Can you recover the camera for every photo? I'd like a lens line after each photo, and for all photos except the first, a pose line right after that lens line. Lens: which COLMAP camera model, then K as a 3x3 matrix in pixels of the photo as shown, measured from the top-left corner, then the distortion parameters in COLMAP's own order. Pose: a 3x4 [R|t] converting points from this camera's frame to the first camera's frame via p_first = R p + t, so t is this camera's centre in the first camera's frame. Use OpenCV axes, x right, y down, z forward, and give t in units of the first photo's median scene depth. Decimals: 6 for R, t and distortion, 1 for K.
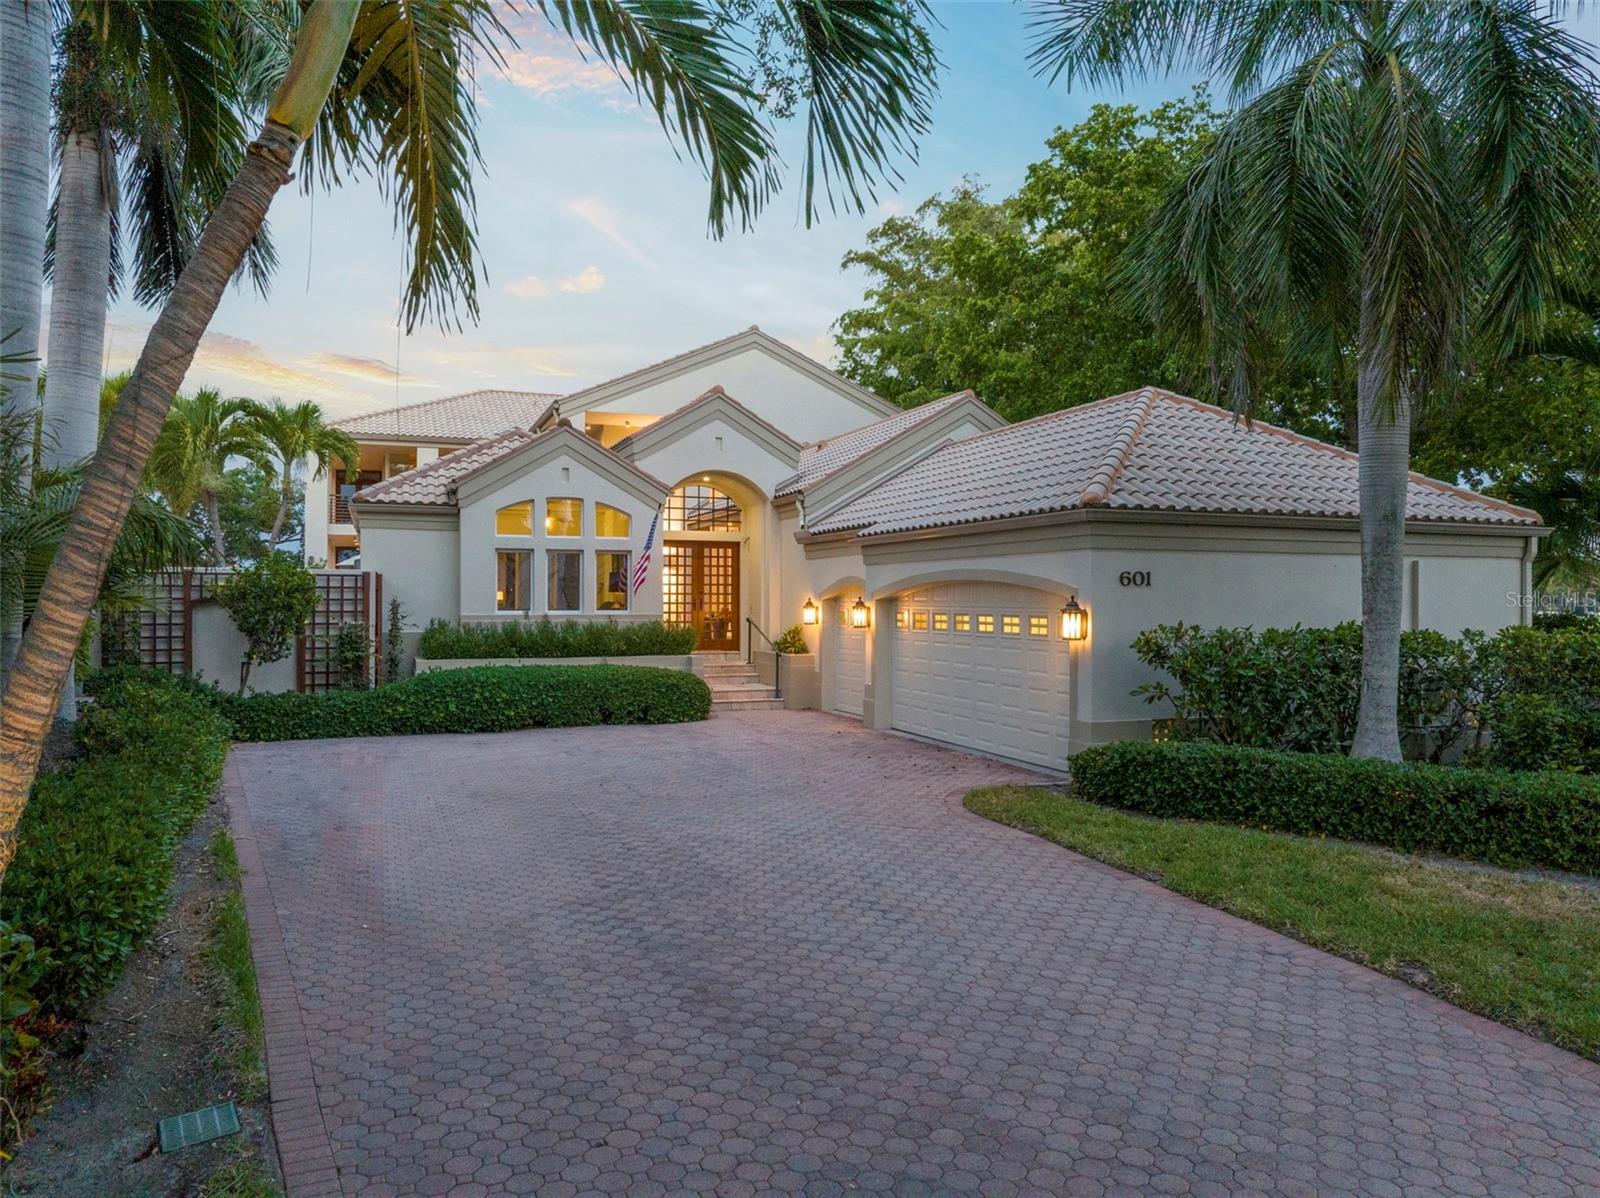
lens RADIAL K [[1134.3, 0, 778.4], [0, 1134.3, 596.1], [0, 0, 1]] dist [-0.041874, 0.011571]
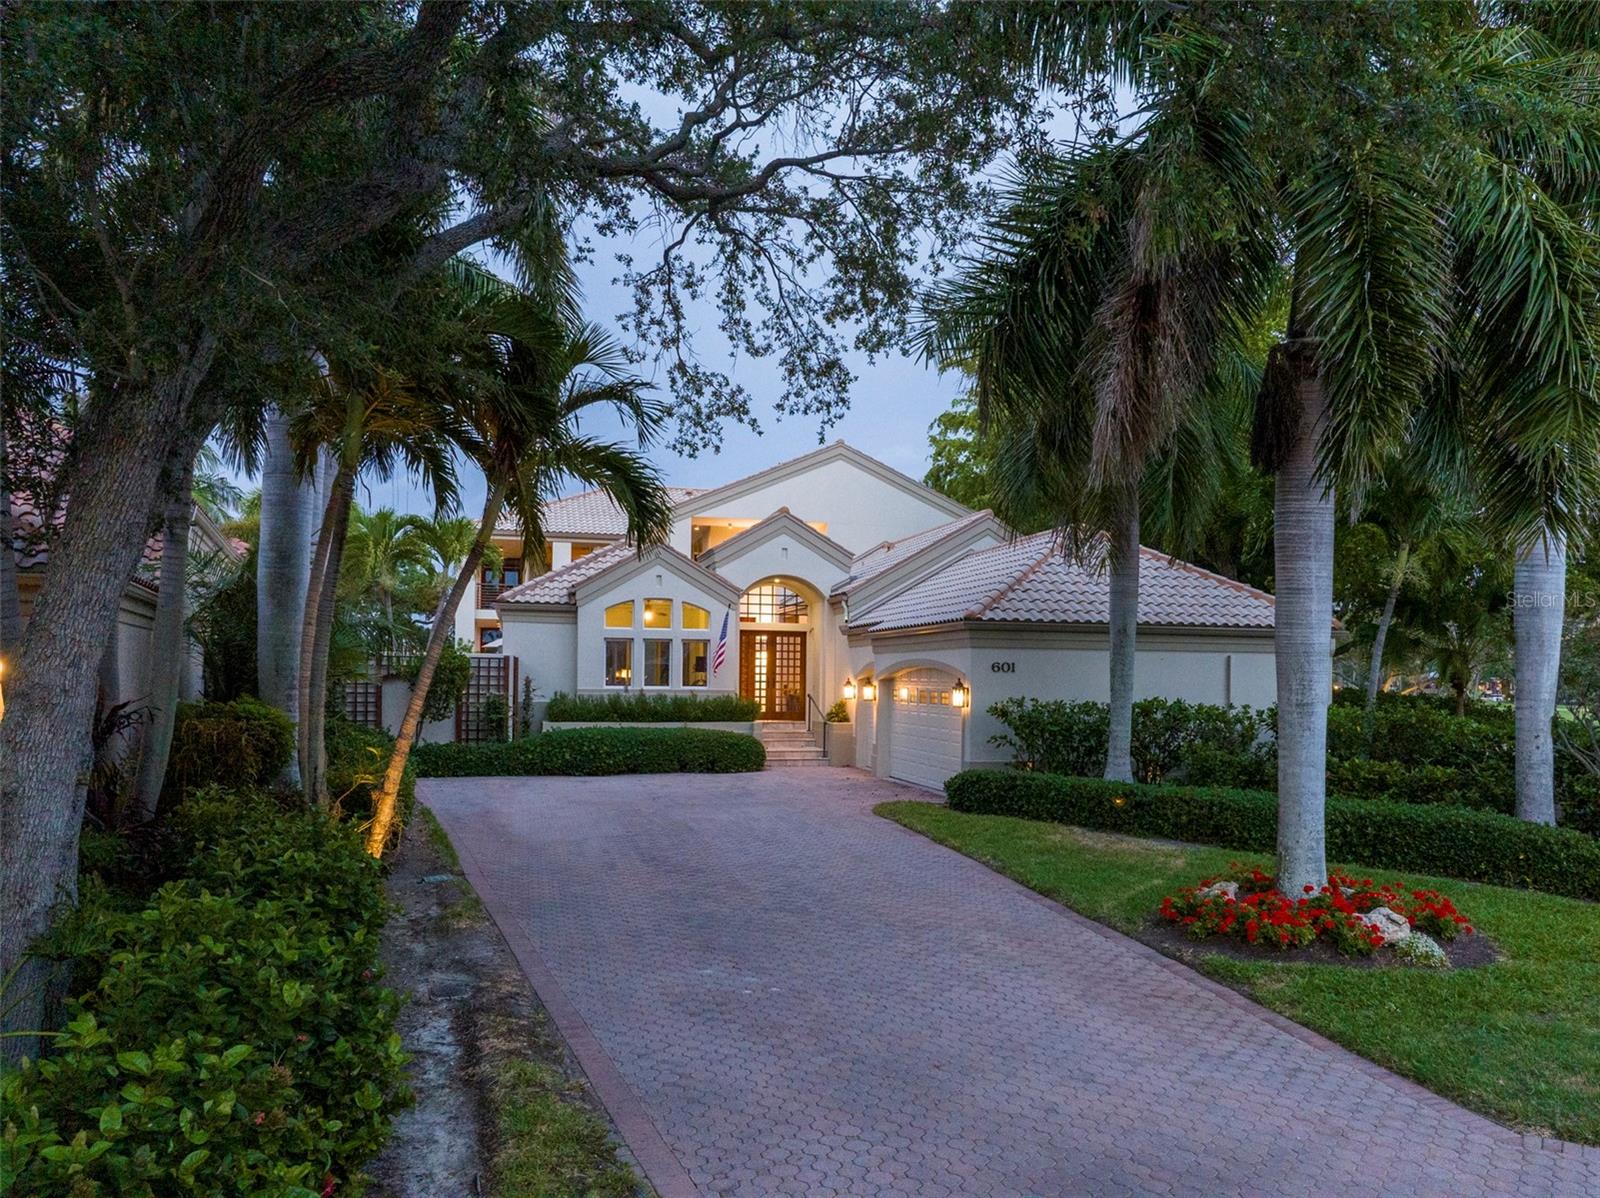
lens RADIAL K [[1134.3, 0, 816.1], [0, 1134.3, 668.8], [0, 0, 1]] dist [-0.041874, 0.011571]
pose [[0.996439, 0.008109, -0.083926, 0.102716], [-0.008621, 0.999946, -0.005734, -0.001257], [0.083875, 0.006437, 0.996455, -0.277750]]
